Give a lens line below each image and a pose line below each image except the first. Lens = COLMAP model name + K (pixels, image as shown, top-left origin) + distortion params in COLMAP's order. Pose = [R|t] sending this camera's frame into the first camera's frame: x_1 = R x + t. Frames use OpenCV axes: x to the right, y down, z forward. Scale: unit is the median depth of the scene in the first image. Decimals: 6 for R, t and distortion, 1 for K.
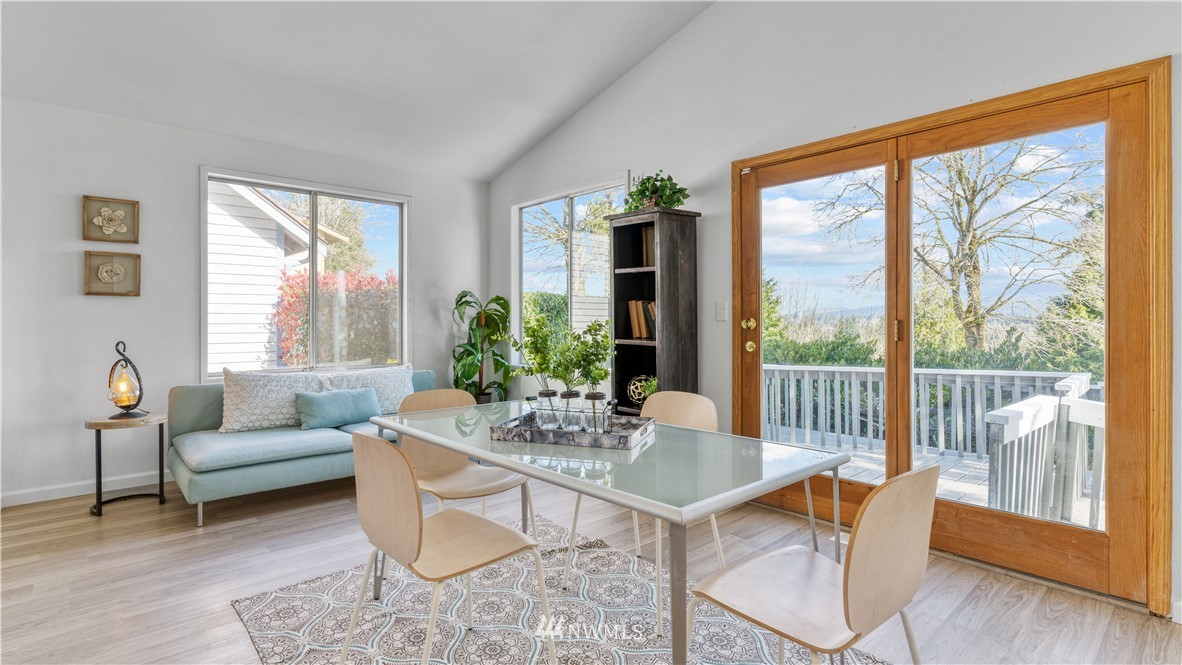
lens RADIAL K [[567.6, 0, 583.9], [0, 567.6, 322.1], [0, 0, 1]] dist [0.001675, 0.000062]
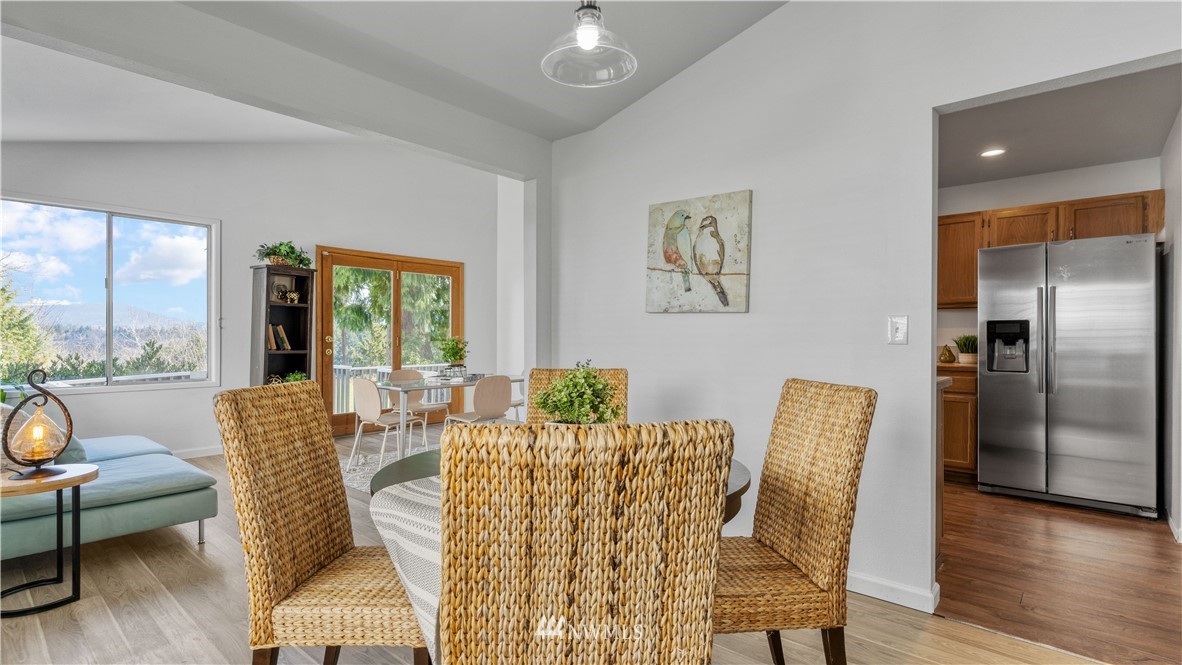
lens RADIAL K [[567.6, 0, 592.1], [0, 567.6, 336.2], [0, 0, 1]] dist [0.001675, 0.000062]
pose [[-0.123412, -0.000631, 0.992355, -1.531494], [-0.000786, 1.000000, 0.000538, -0.008113], [-0.992355, -0.000714, -0.123412, 0.380833]]
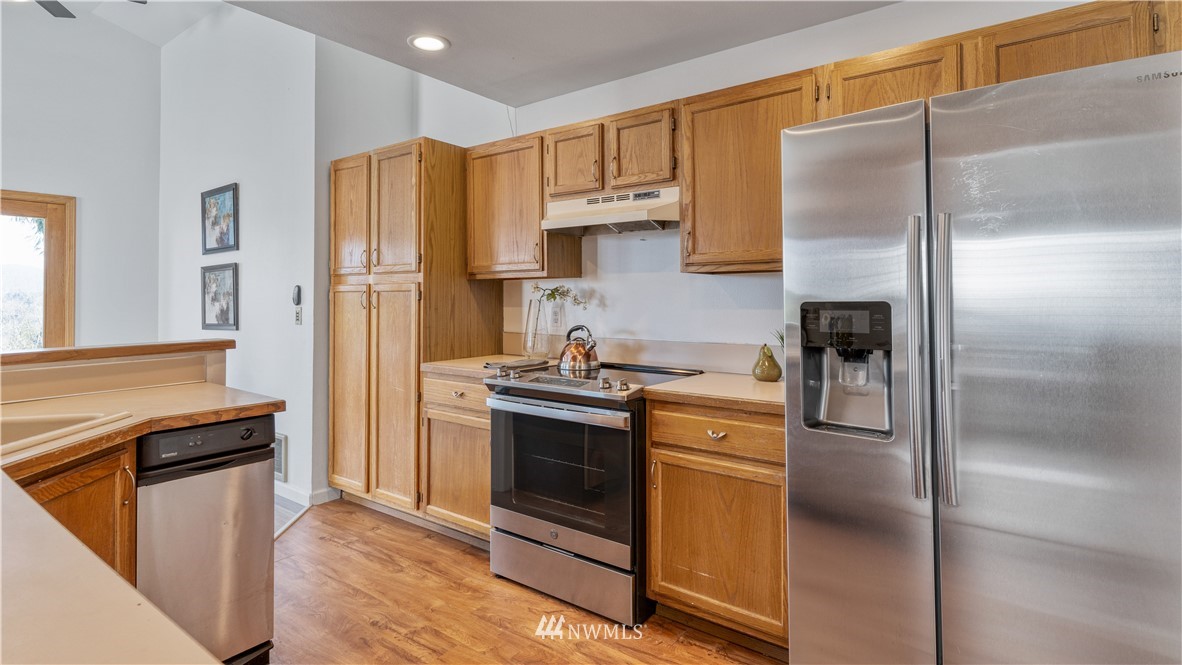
lens RADIAL K [[567.6, 0, 593.0], [0, 567.6, 291.9], [0, 0, 1]] dist [0.001675, 0.000062]
pose [[-0.217215, 0.013343, 0.976033, -0.912916], [0.002549, 0.999911, -0.013102, -0.041613], [-0.976120, -0.000358, -0.217230, -0.280089]]
